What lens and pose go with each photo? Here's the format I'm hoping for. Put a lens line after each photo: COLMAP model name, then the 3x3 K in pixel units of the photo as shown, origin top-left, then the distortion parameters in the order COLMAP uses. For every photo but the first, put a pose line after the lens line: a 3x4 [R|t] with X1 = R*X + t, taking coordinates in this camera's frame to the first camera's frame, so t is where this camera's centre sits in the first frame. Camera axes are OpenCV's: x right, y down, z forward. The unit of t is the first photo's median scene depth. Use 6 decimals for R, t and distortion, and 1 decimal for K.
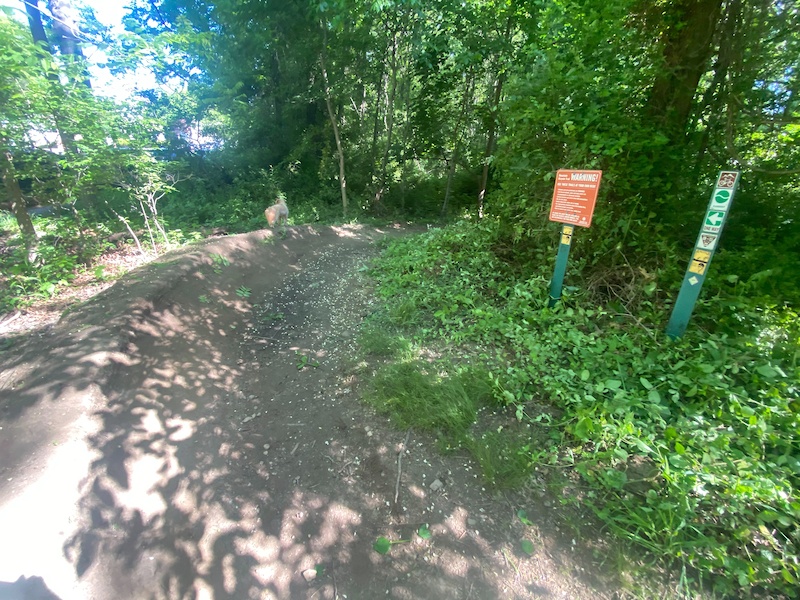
lens RADIAL K [[327.5, 0, 400.0], [0, 327.5, 300.0], [0, 0, 1]] dist [0.023513, -0.019972]
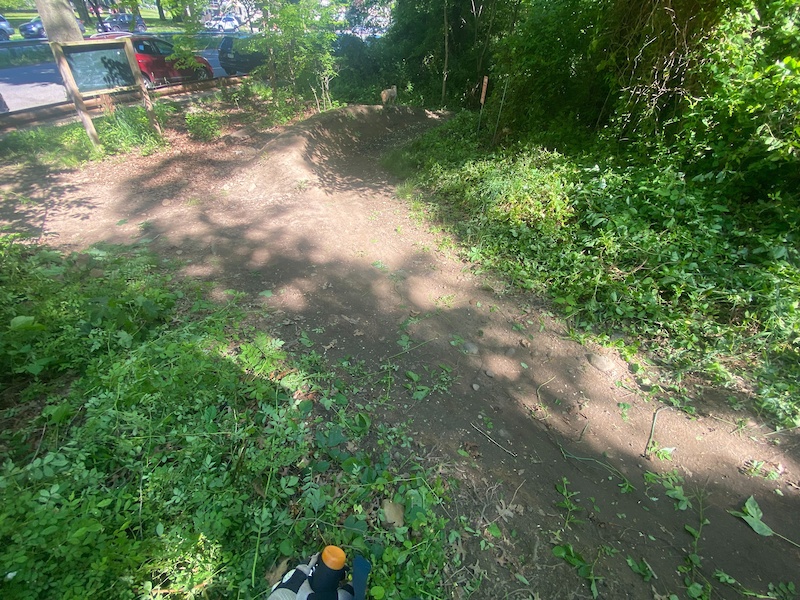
lens RADIAL K [[327.5, 0, 400.0], [0, 327.5, 300.0], [0, 0, 1]] dist [0.023513, -0.019972]
pose [[0.902139, 0.283553, -0.325181, 0.581102], [-0.193585, 0.939603, 0.282262, 0.257537], [0.385577, -0.191689, 0.902544, -0.765592]]
